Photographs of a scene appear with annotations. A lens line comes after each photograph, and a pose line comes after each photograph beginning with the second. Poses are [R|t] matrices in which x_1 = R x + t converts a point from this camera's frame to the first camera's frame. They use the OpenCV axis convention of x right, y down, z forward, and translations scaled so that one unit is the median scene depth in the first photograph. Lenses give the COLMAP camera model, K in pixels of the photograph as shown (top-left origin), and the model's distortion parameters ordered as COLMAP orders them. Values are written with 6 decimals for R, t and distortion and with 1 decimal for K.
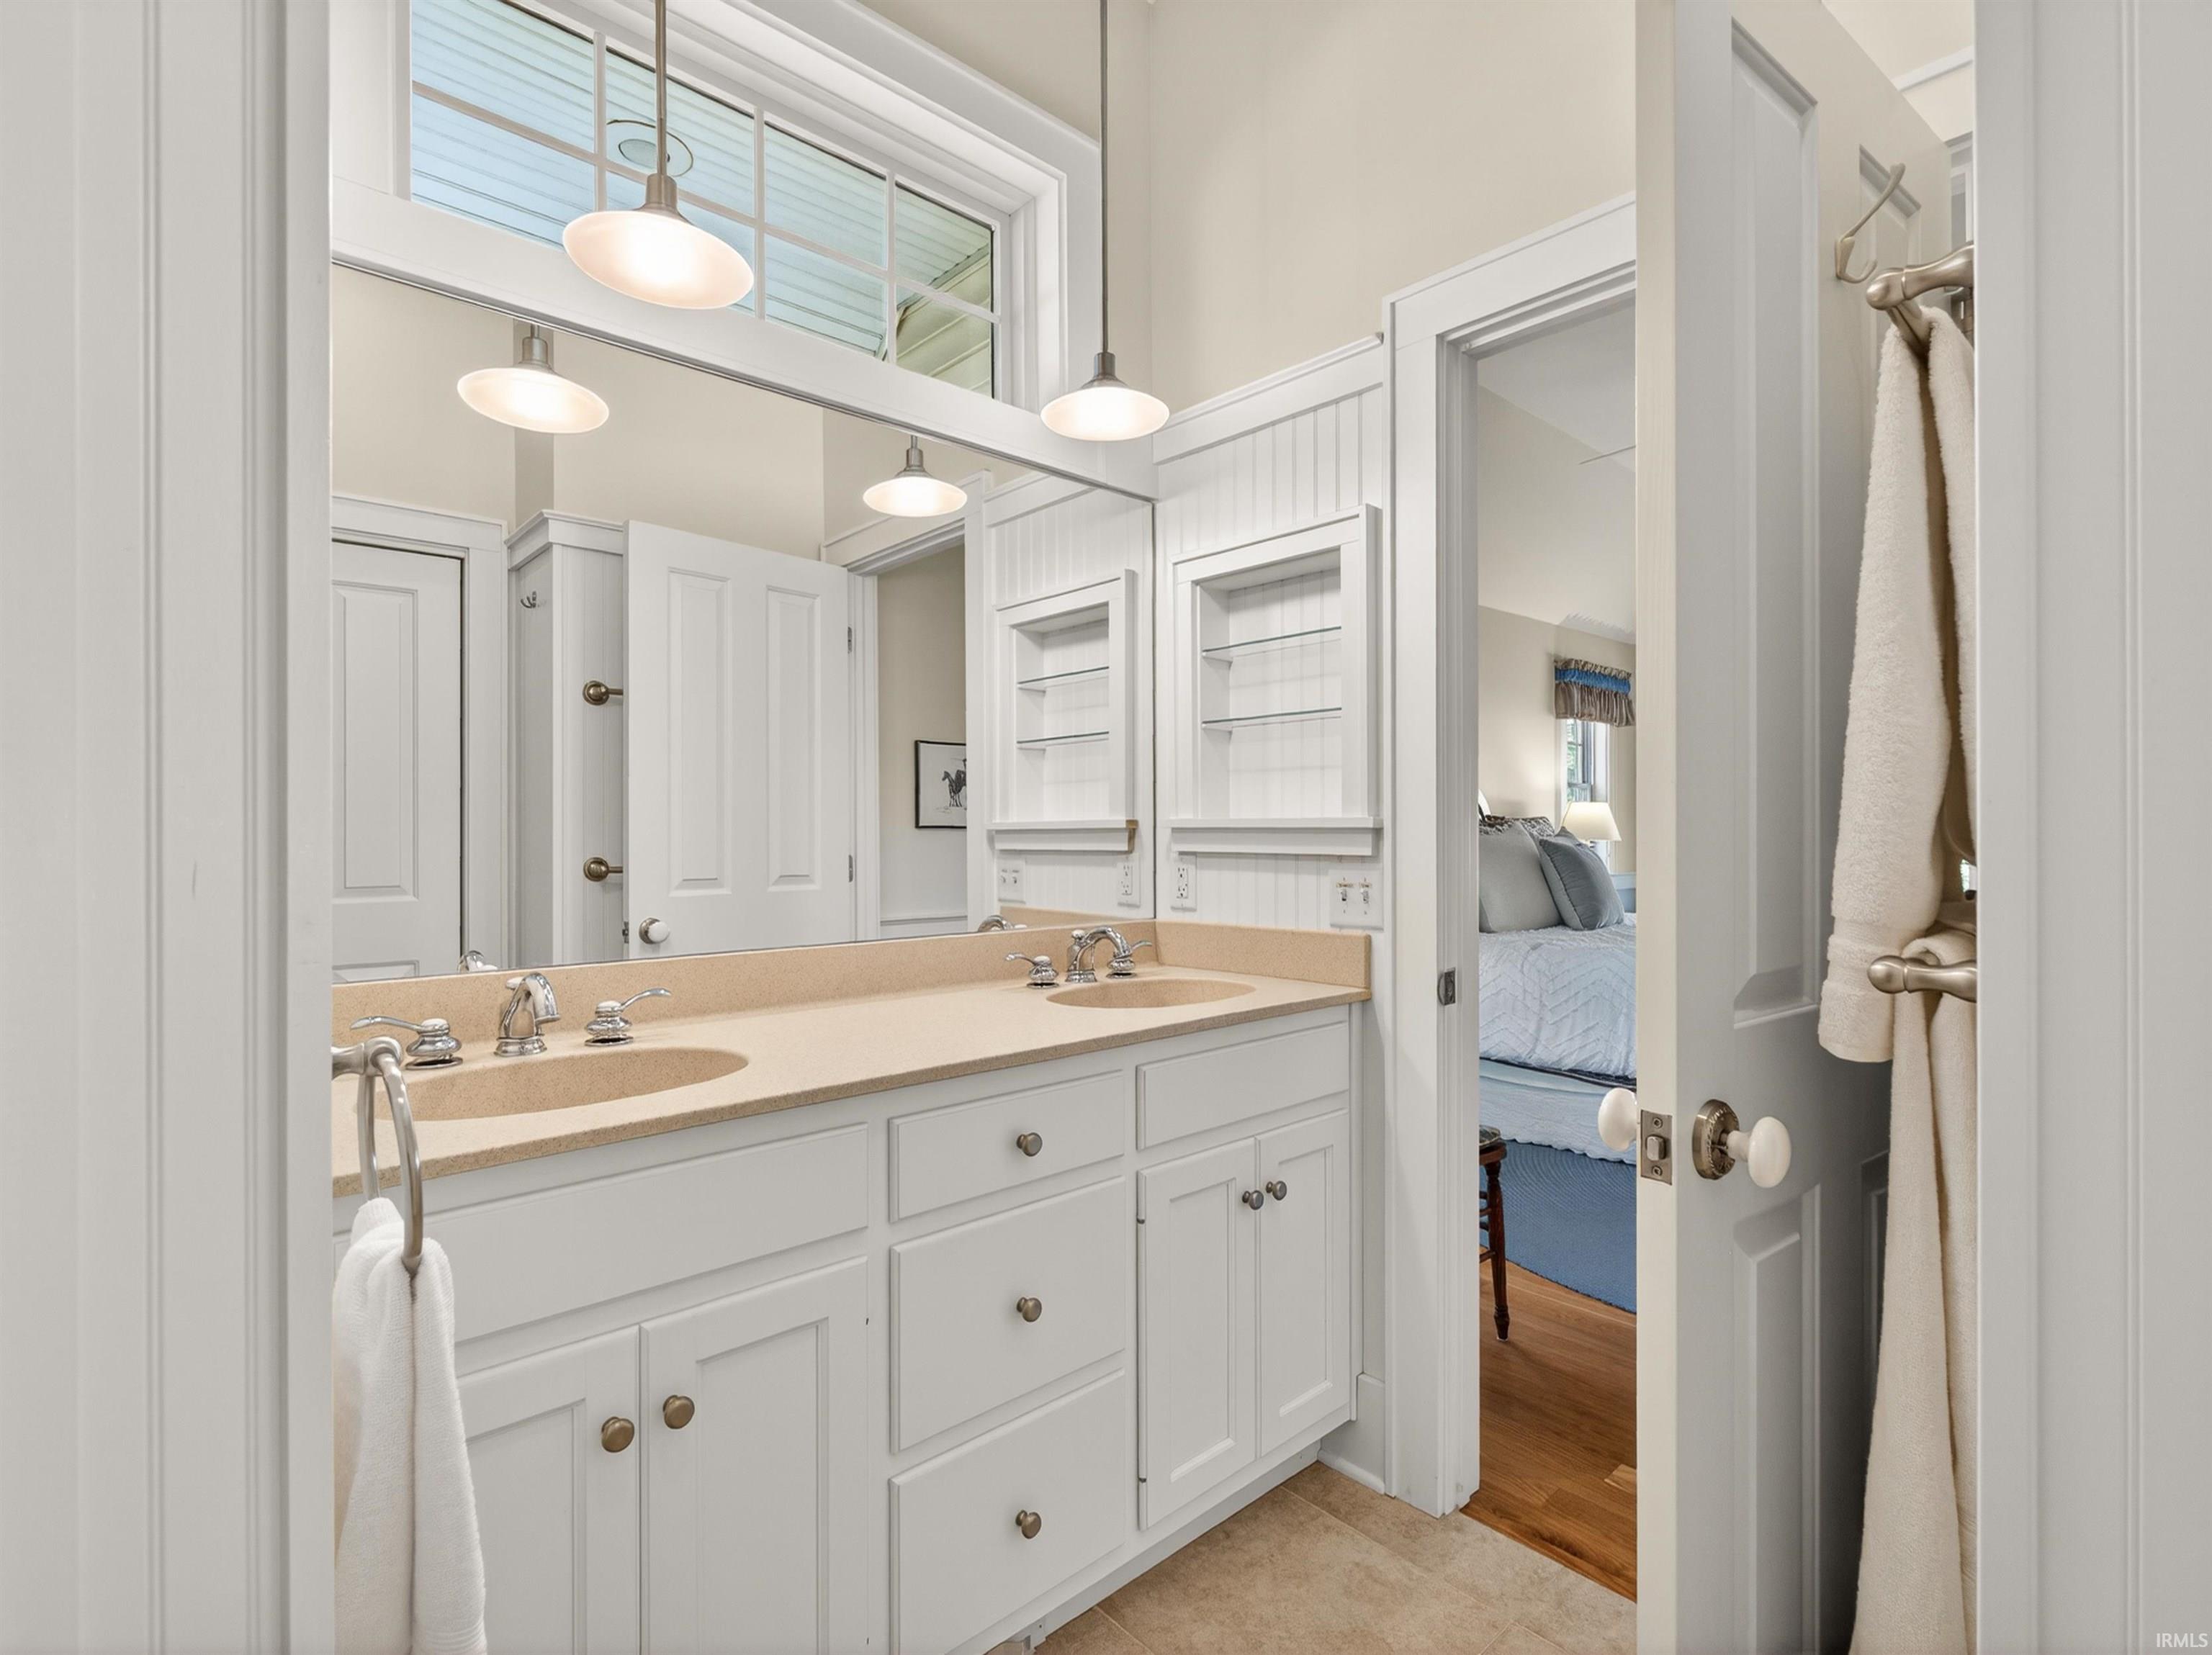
lens RADIAL K [[1048.1, 0, 1093.8], [0, 1048.1, 828.2], [0, 0, 1]] dist [0.003397, 0.000225]
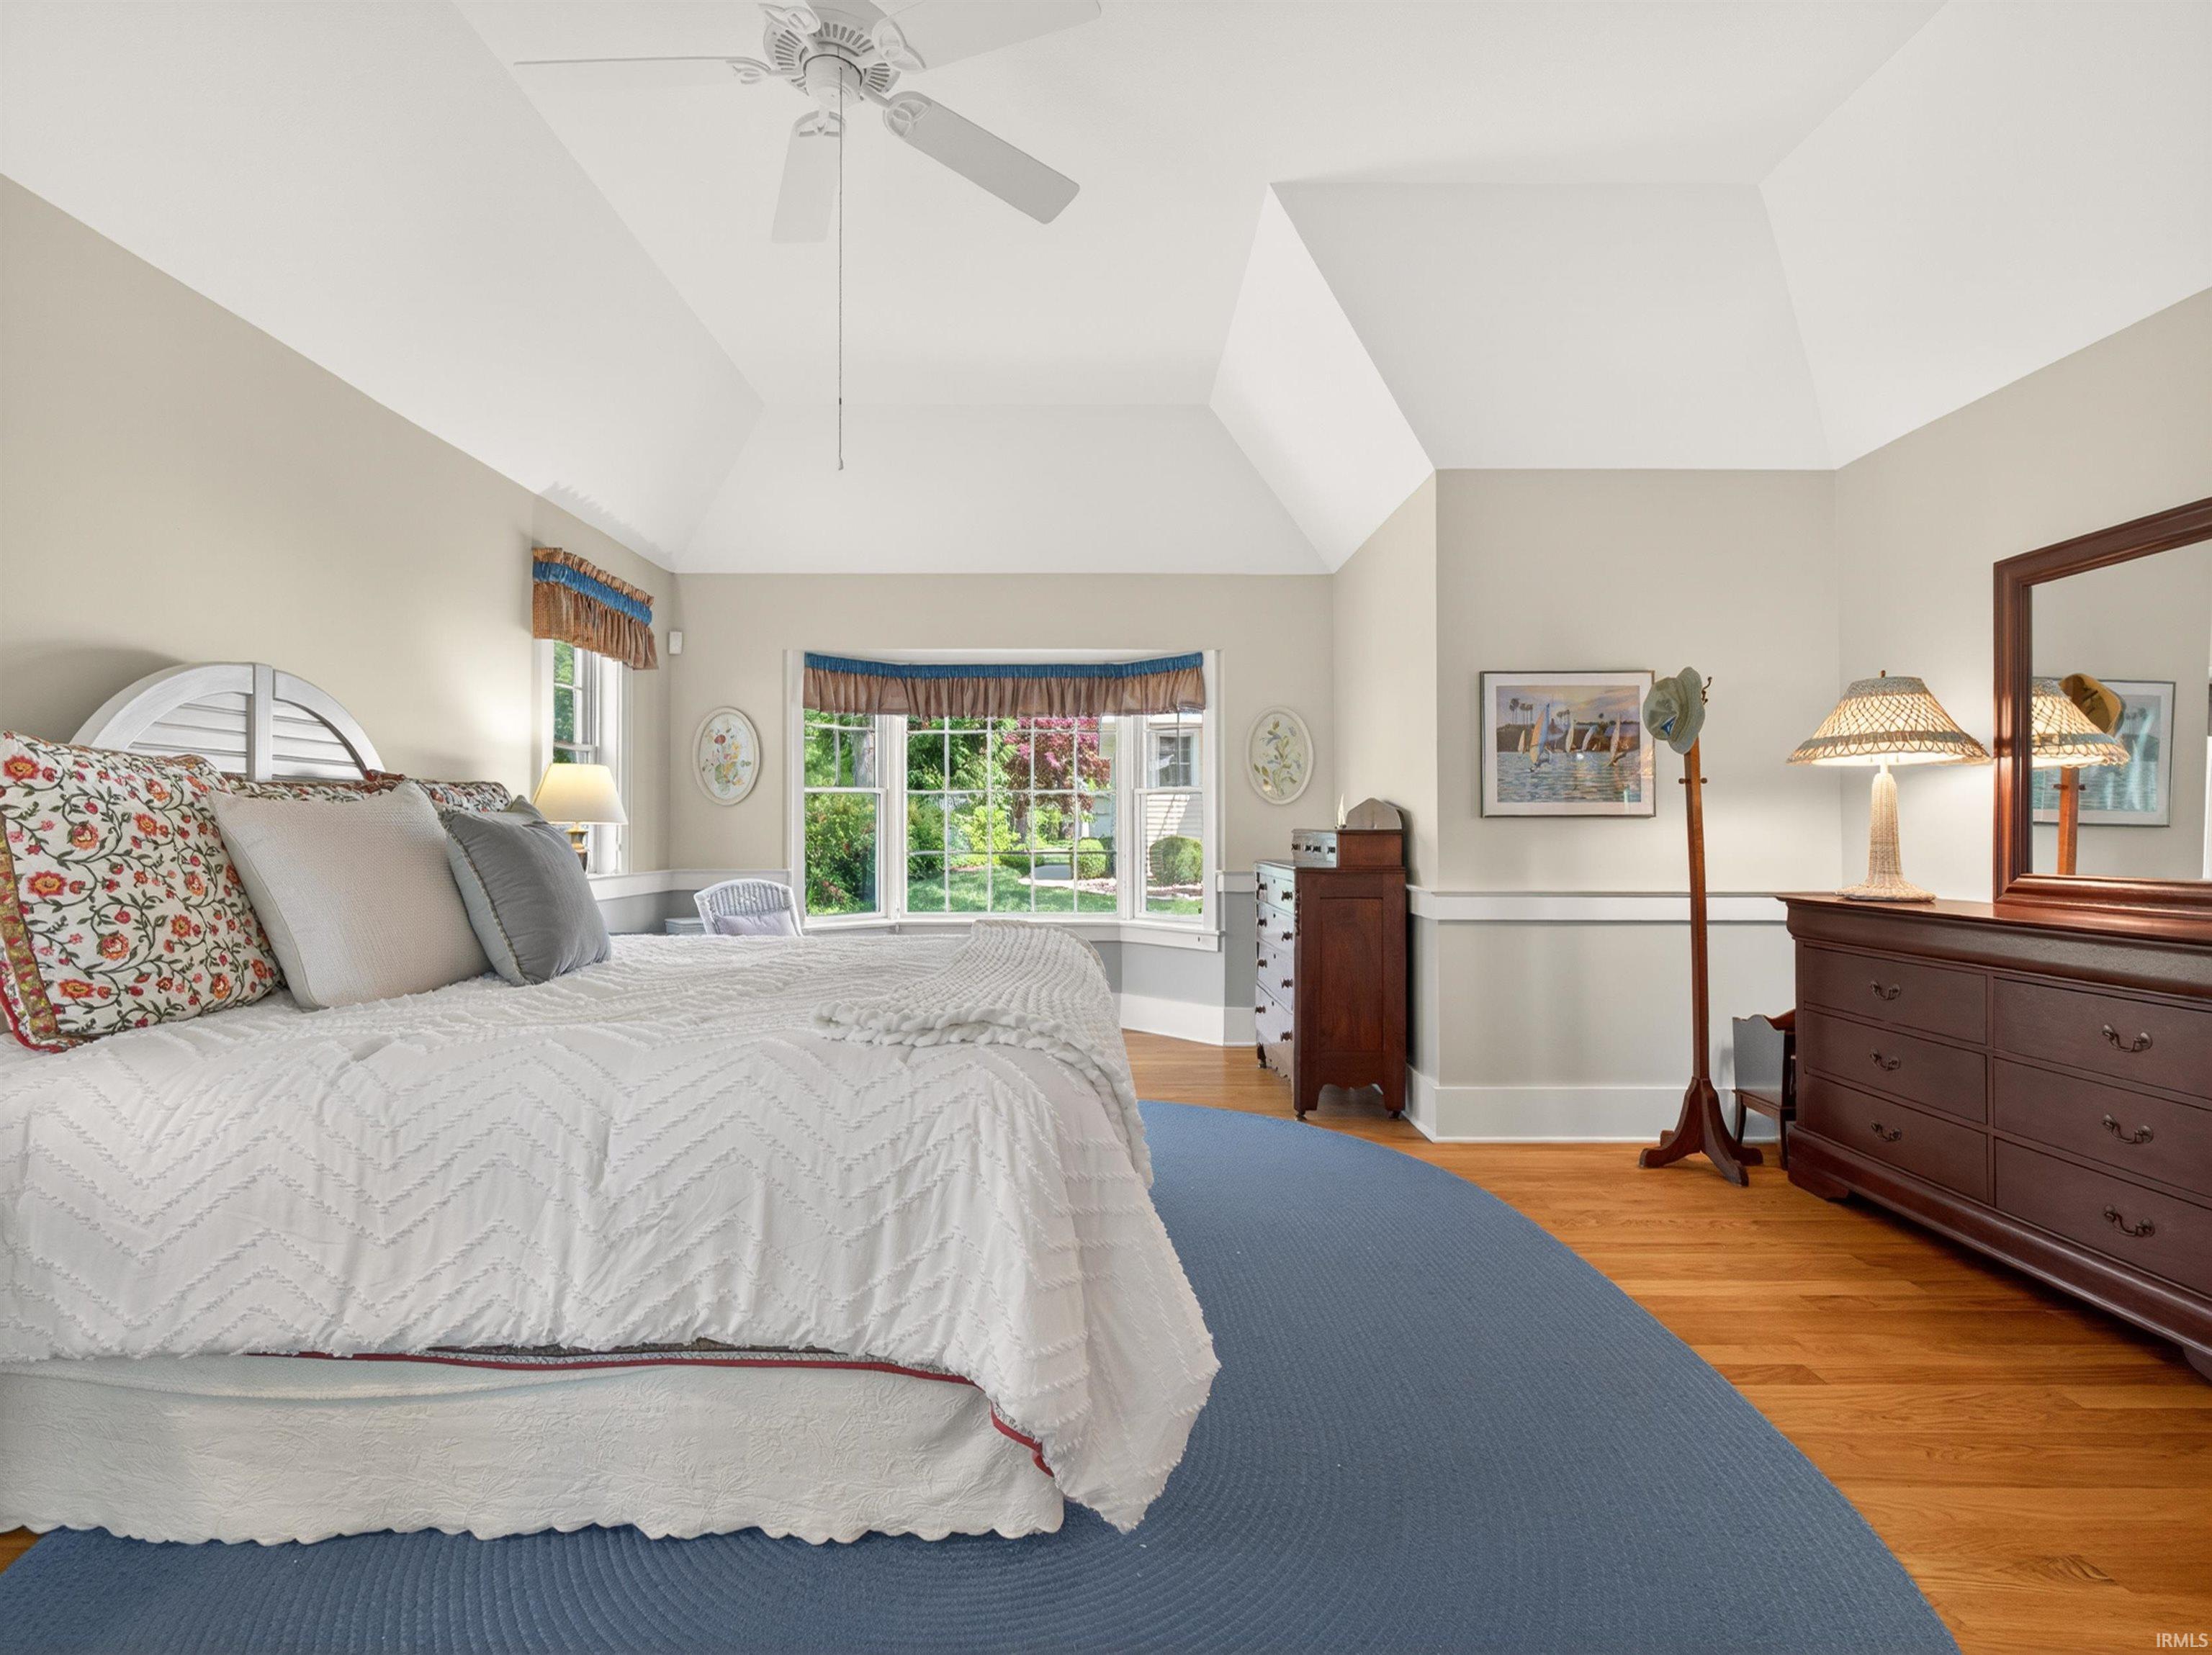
lens RADIAL K [[1048.1, 0, 1102.4], [0, 1048.1, 829.0], [0, 0, 1]] dist [0.003397, 0.000225]
pose [[0.660972, 0.001798, 0.750408, 0.260058], [-0.000094, 0.999997, -0.002313, 0.021050], [-0.750410, 0.001459, 0.660971, 0.430247]]
